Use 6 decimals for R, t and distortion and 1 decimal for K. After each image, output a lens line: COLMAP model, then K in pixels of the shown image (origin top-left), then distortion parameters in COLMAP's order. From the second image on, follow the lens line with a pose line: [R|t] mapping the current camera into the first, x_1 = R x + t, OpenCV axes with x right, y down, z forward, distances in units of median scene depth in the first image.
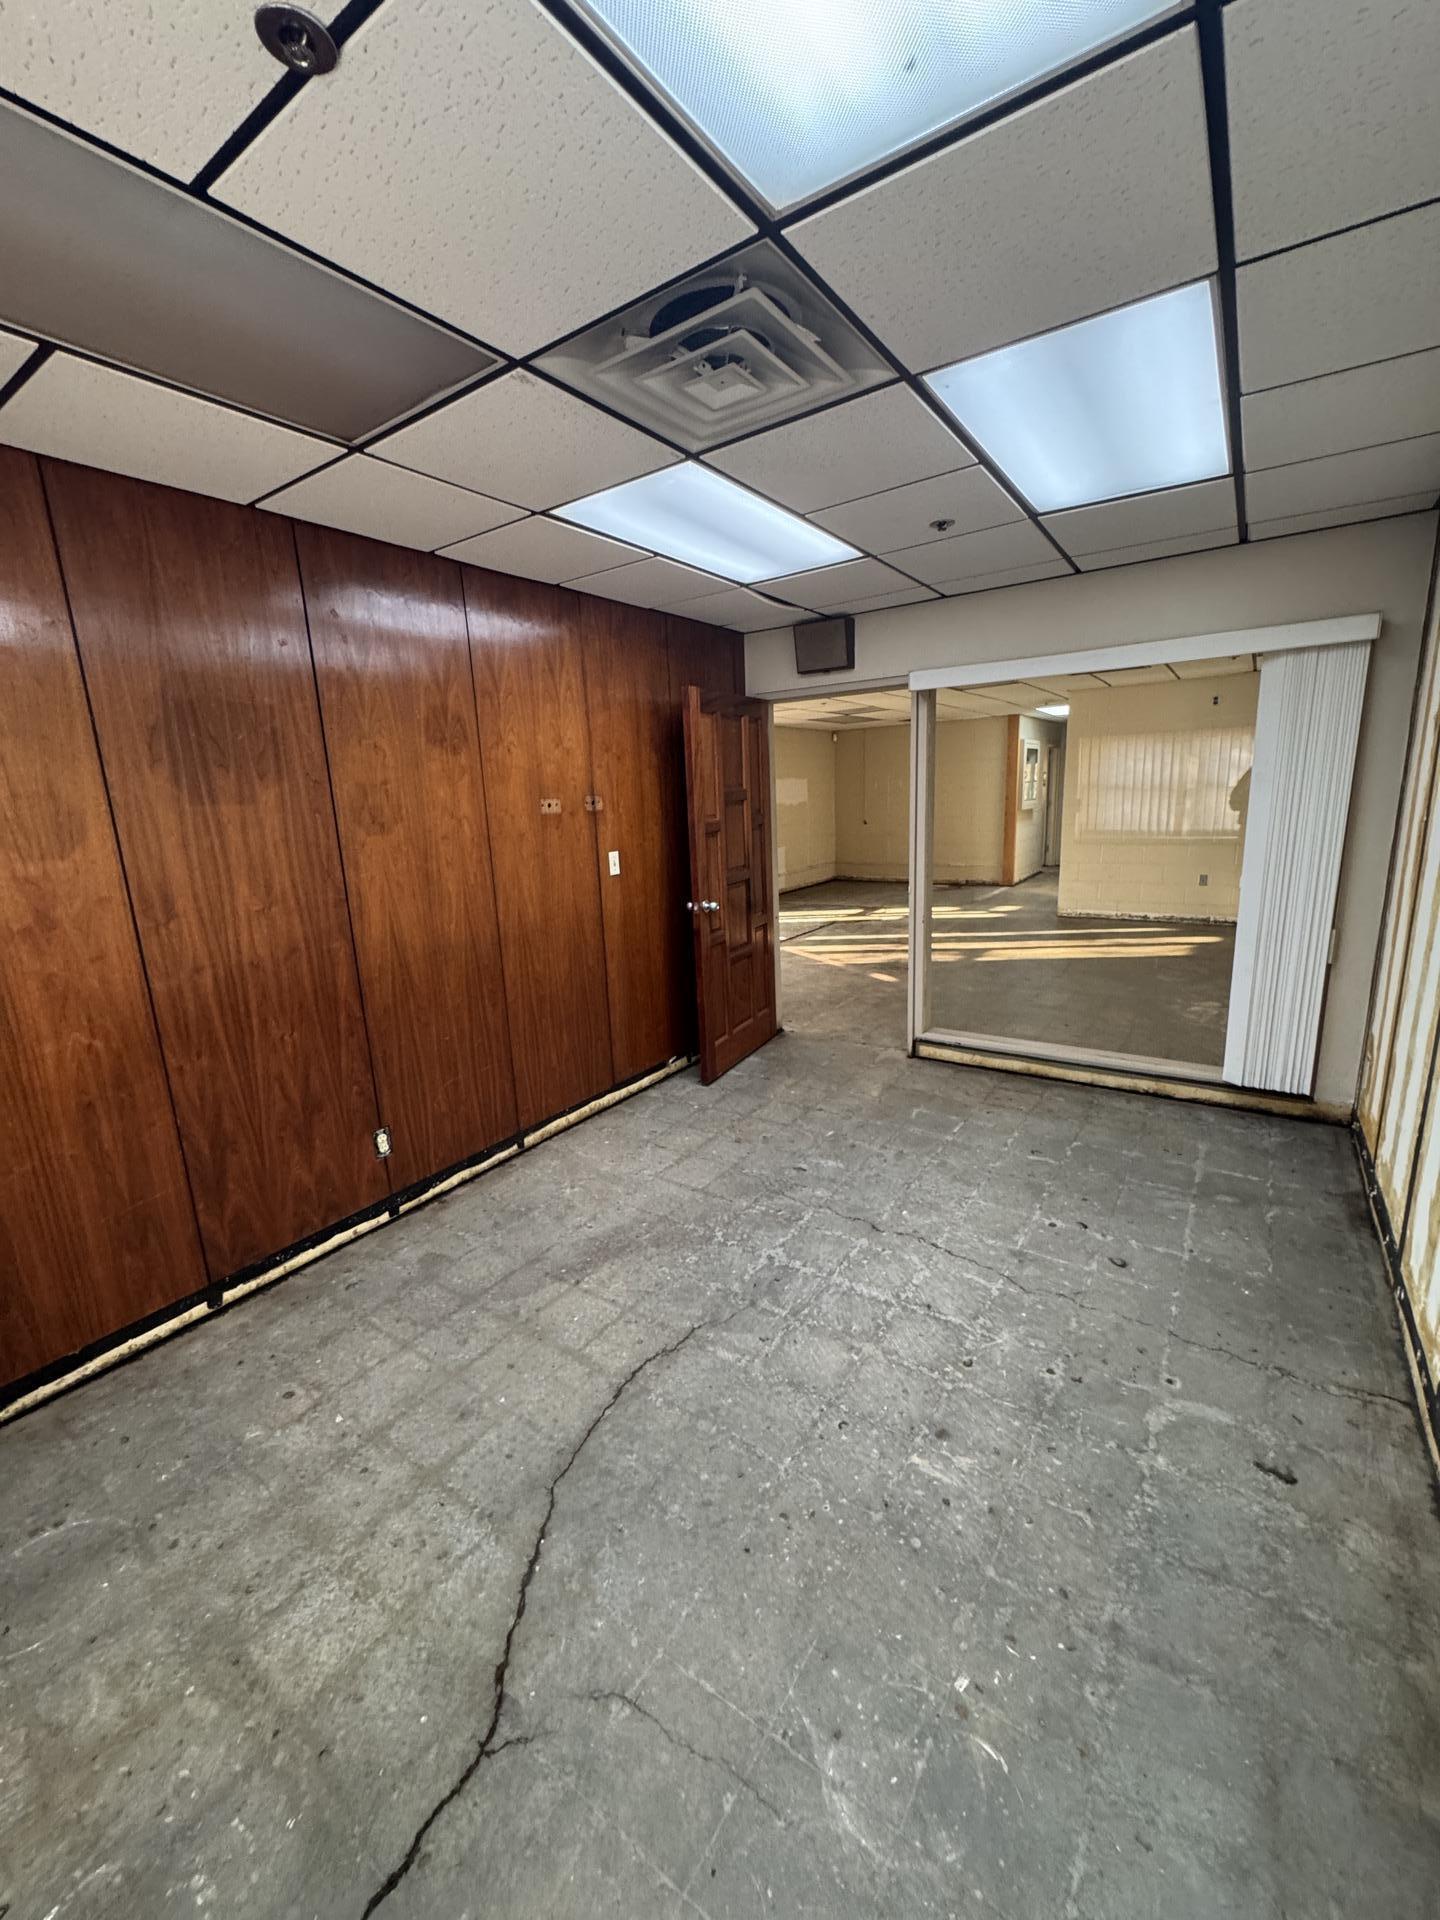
lens RADIAL K [[765.7, 0, 718.6], [0, 765.7, 960.9], [0, 0, 1]] dist [0.000176, -0.000042]
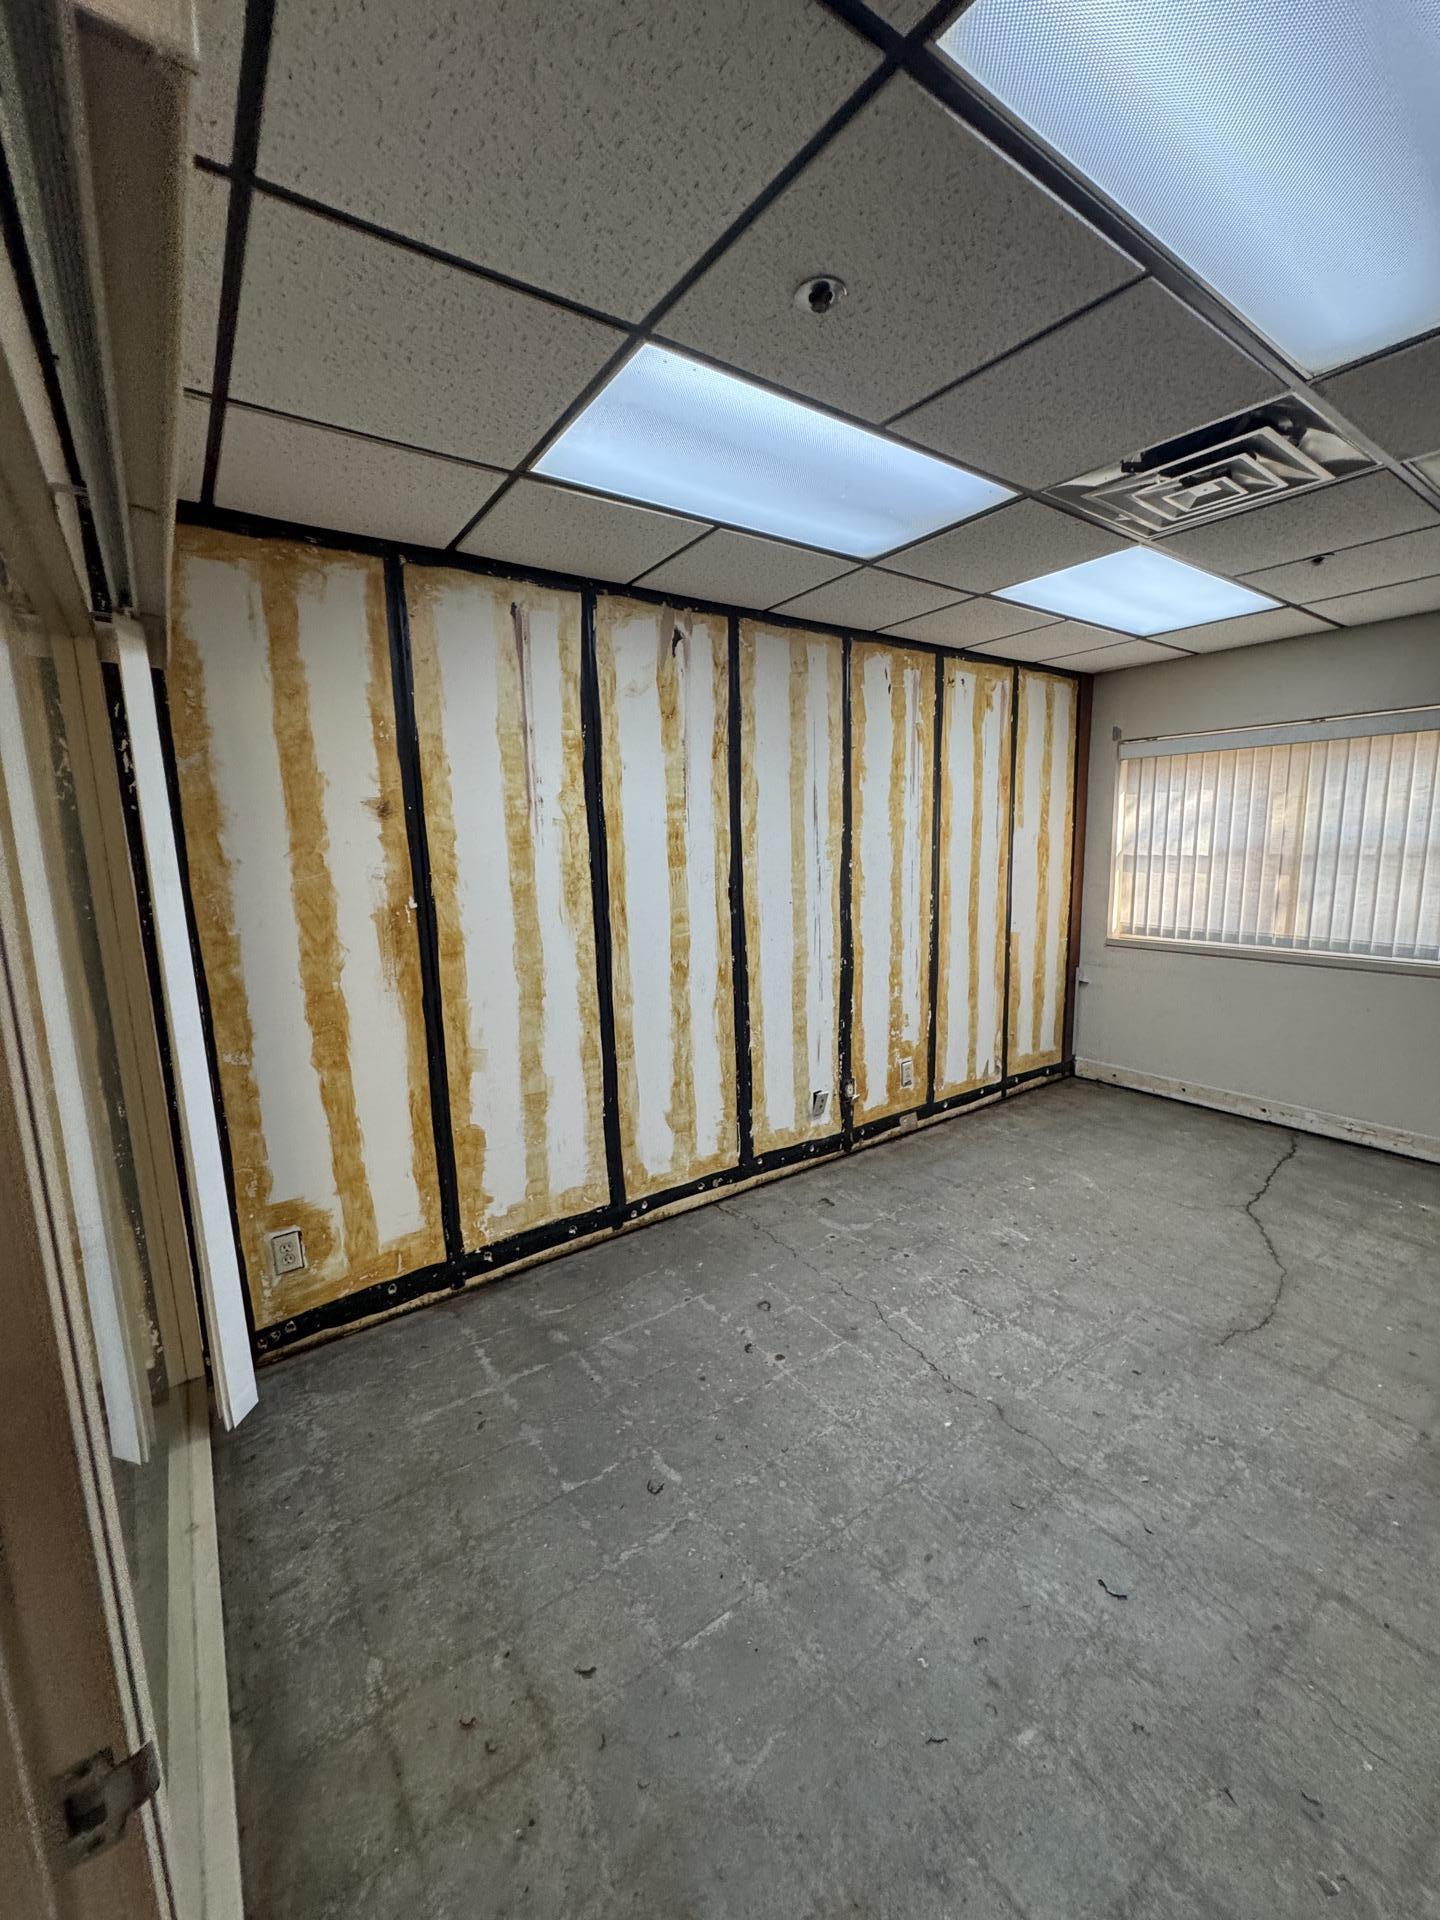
lens RADIAL K [[765.7, 0, 721.3], [0, 765.7, 962.9], [0, 0, 1]] dist [0.000176, -0.000042]
pose [[-0.938668, 0.014623, 0.344511, 0.225618], [0.139259, 0.930075, 0.339952, -0.413242], [-0.315450, 0.367078, -0.875069, 1.834579]]
